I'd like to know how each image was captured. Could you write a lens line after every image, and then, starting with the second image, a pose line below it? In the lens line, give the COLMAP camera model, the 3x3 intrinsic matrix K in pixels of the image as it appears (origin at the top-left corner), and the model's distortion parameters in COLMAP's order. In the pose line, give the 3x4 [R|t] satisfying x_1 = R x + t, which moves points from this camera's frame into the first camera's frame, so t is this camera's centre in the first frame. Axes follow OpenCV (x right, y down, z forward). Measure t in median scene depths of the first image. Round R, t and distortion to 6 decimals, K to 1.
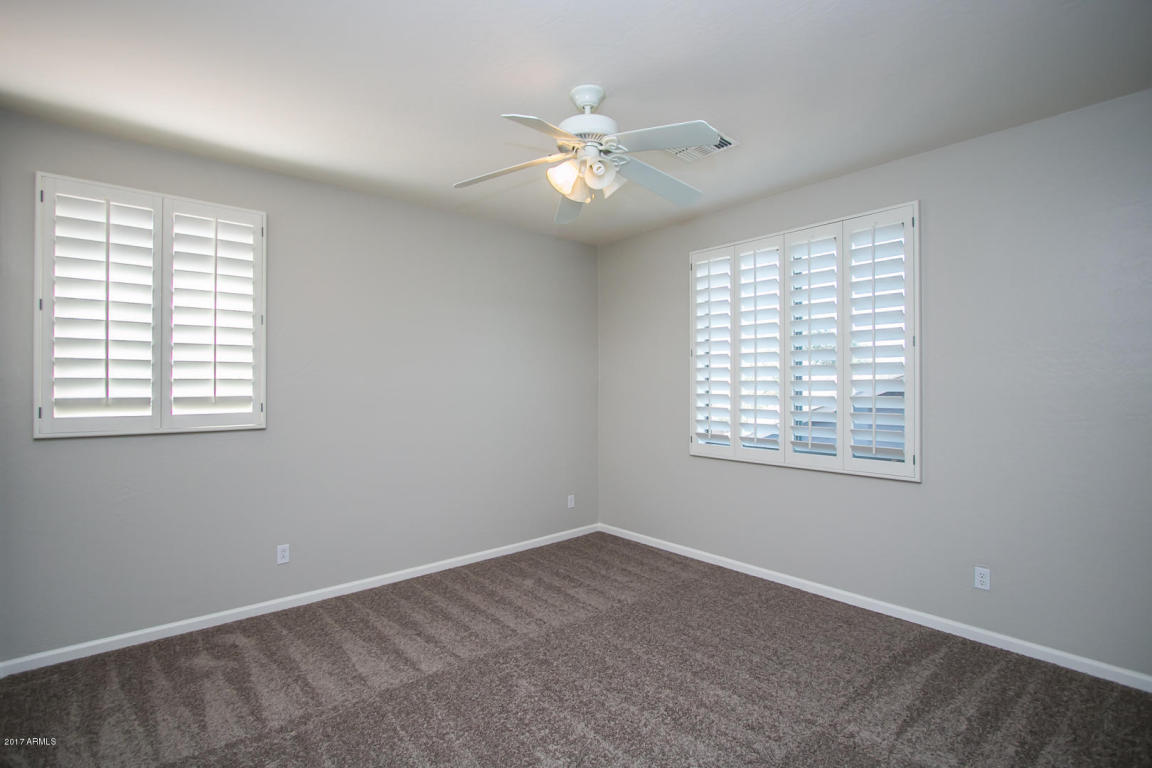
lens RADIAL K [[506.1, 0, 581.5], [0, 506.1, 382.9], [0, 0, 1]] dist [-0.013365, 0.000104]
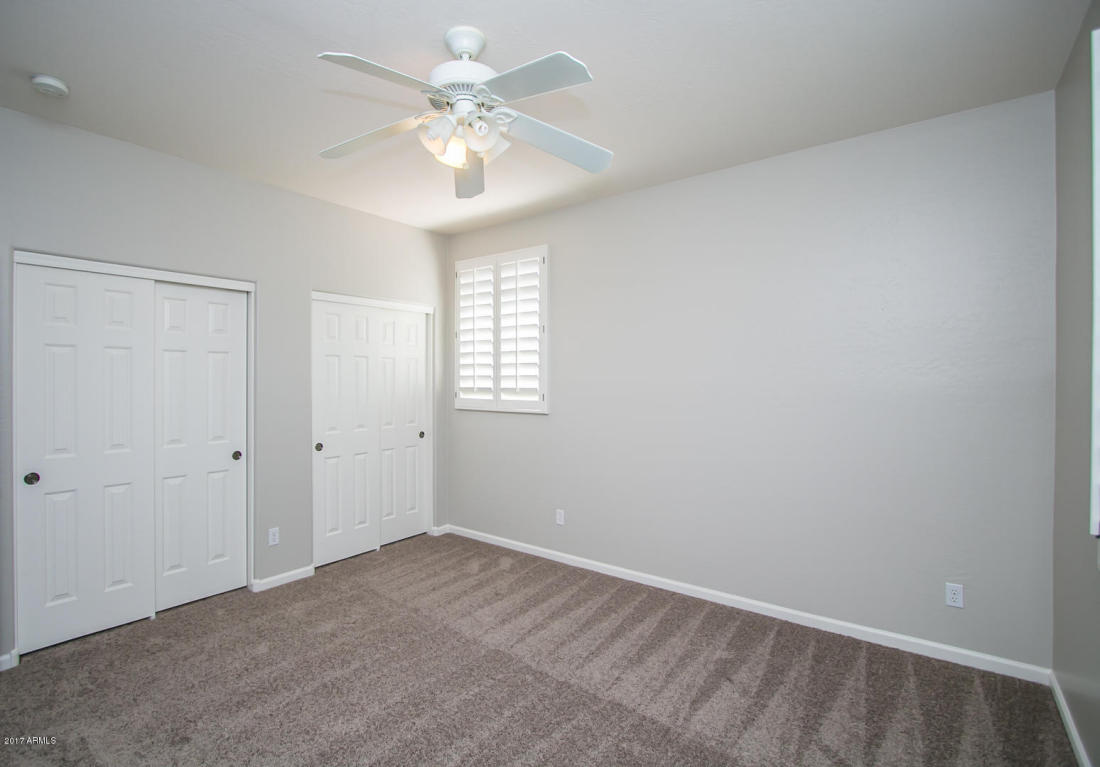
lens RADIAL K [[524.2, 0, 549.8], [0, 524.2, 390.0], [0, 0, 1]] dist [-0.001219, -0.000197]
pose [[0.227593, 0.019535, -0.973560, 0.739798], [-0.003060, 0.999808, 0.019346, 0.004103], [0.973752, -0.001424, 0.227609, 0.777109]]
